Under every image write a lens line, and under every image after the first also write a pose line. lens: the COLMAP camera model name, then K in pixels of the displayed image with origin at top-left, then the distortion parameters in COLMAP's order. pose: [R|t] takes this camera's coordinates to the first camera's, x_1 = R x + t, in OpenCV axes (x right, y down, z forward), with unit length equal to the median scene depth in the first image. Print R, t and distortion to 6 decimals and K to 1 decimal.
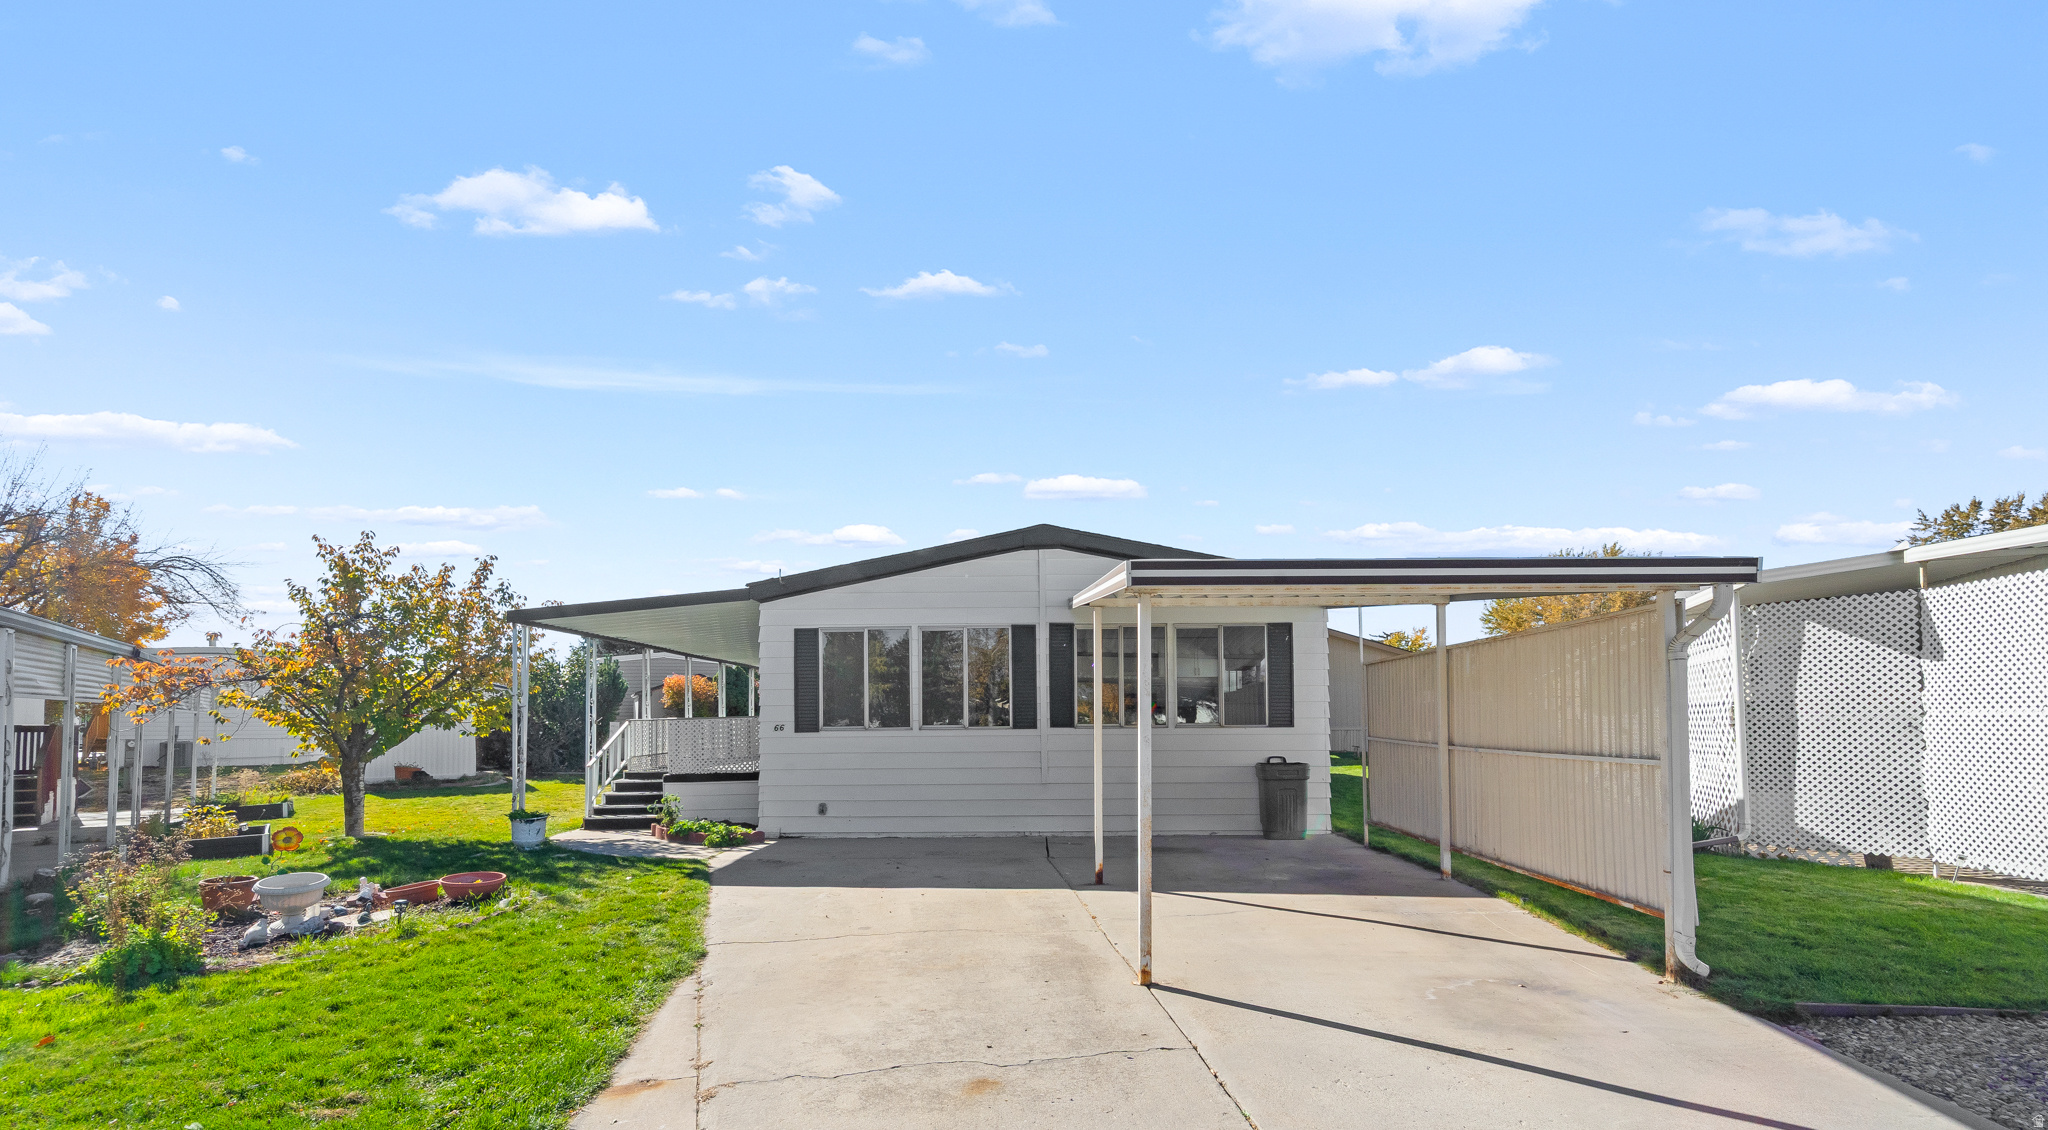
lens RADIAL K [[817.8, 0, 1023.9], [0, 817.8, 708.4], [0, 0, 1]] dist [-0.000334, 0.000044]
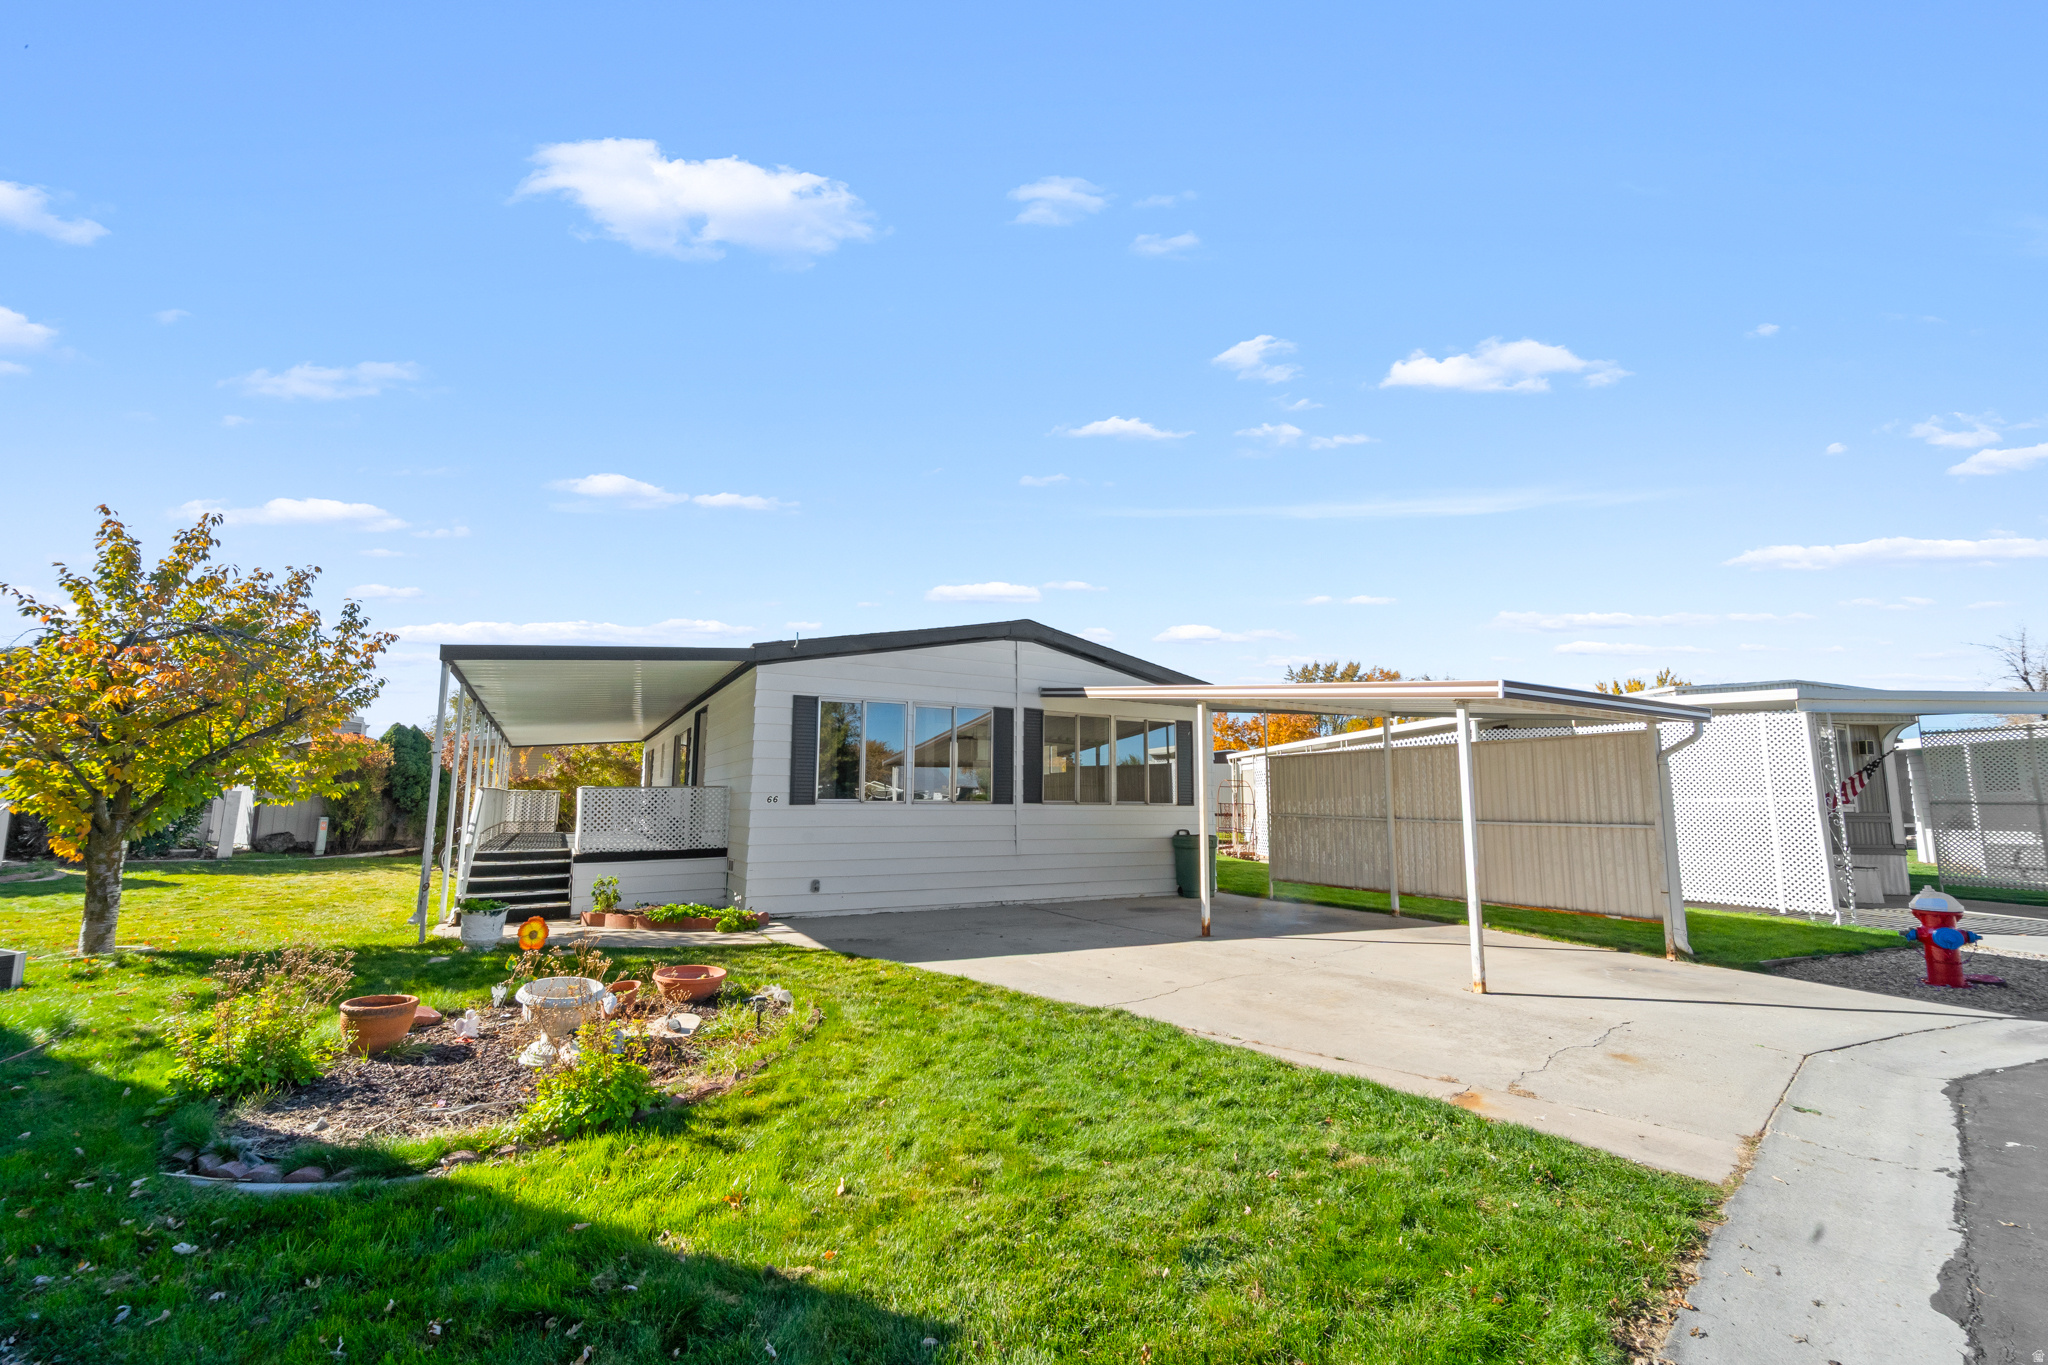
lens RADIAL K [[783.7, 0, 1000.2], [0, 783.7, 724.5], [0, 0, 1]] dist [0.000675, -0.000051]
pose [[0.884809, 0.060450, 0.462016, -0.488801], [-0.021440, 0.995780, -0.089228, 0.013027], [-0.465460, 0.069044, 0.882372, 0.084989]]
